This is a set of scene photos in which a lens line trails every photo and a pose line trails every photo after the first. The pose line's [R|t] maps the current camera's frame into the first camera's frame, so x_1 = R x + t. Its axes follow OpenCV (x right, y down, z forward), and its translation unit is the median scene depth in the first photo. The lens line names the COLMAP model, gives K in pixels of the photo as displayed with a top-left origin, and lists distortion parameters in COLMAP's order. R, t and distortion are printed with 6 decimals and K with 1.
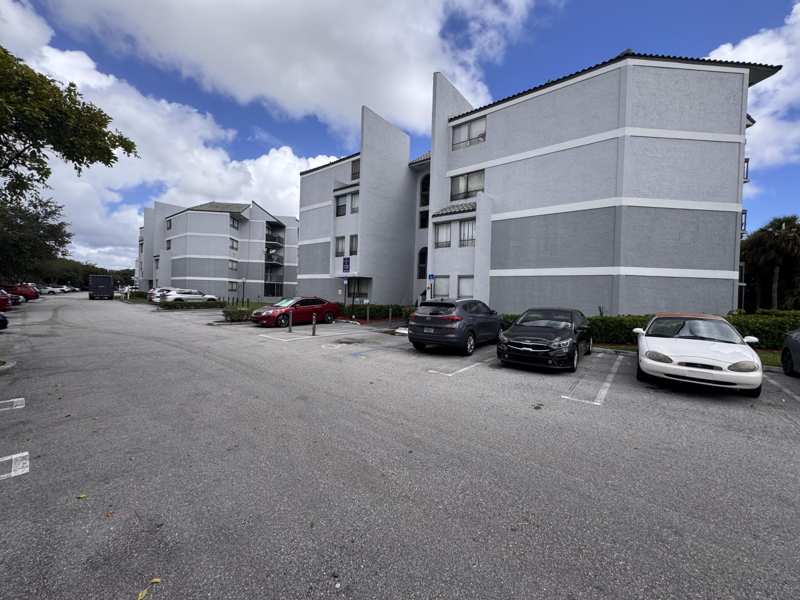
lens RADIAL K [[319.3, 0, 400.0], [0, 319.3, 300.0], [0, 0, 1]] dist [-0.001739, -0.000150]
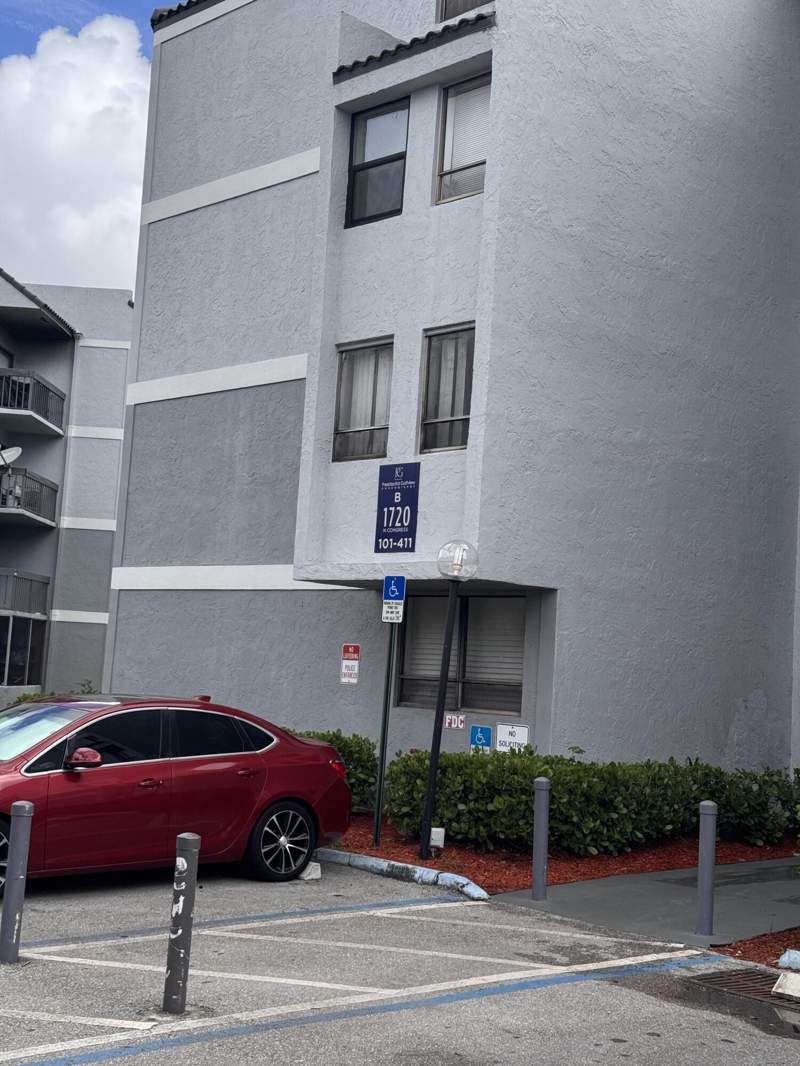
lens RADIAL K [[1498.6, 0, 400.0], [0, 1498.6, 533.0], [0, 0, 1]] dist [0.047371, 0.021370]
pose [[0.990888, 0.015584, -0.133780, -0.063055], [-0.031283, 0.992749, -0.116062, -0.007675], [0.131002, 0.119190, 0.984191, 0.243201]]
